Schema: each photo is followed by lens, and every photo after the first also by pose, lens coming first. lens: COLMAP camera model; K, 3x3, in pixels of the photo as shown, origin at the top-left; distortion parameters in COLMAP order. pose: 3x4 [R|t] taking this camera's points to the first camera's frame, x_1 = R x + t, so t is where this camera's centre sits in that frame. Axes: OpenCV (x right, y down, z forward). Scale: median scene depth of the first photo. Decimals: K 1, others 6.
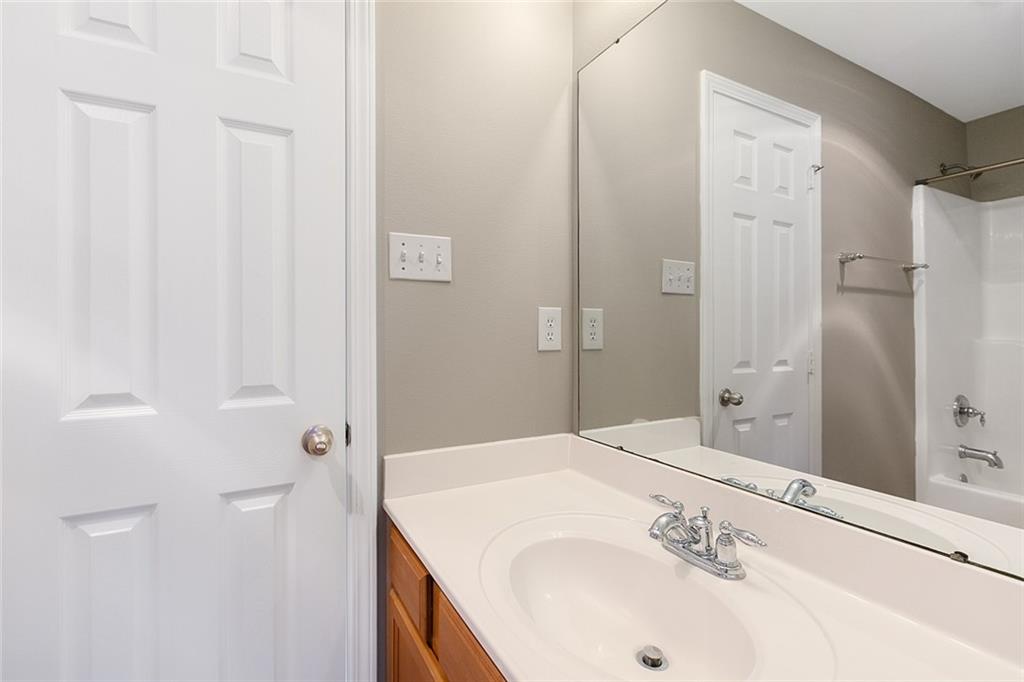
lens RADIAL K [[469.5, 0, 512.0], [0, 469.5, 337.5], [0, 0, 1]] dist [0.012491, 0.000417]
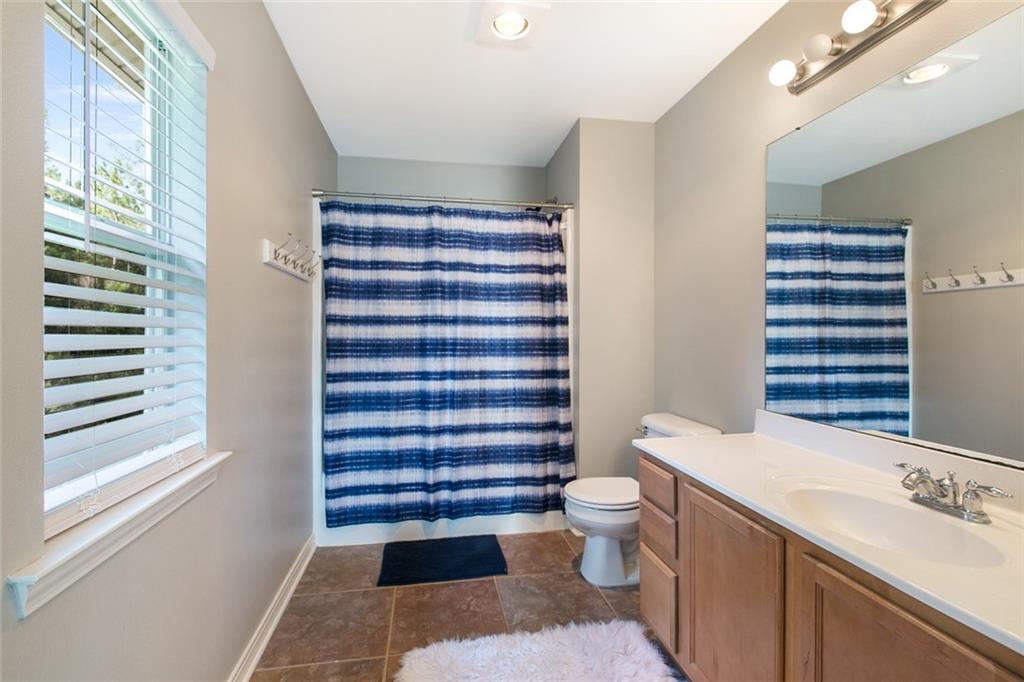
lens RADIAL K [[469.5, 0, 510.1], [0, 469.5, 338.2], [0, 0, 1]] dist [0.012491, 0.000417]
pose [[0.946673, 0.000076, -0.322196, -0.321748], [-0.001474, 0.999991, -0.004094, 0.001796], [0.322193, 0.004351, 0.946664, -0.634393]]
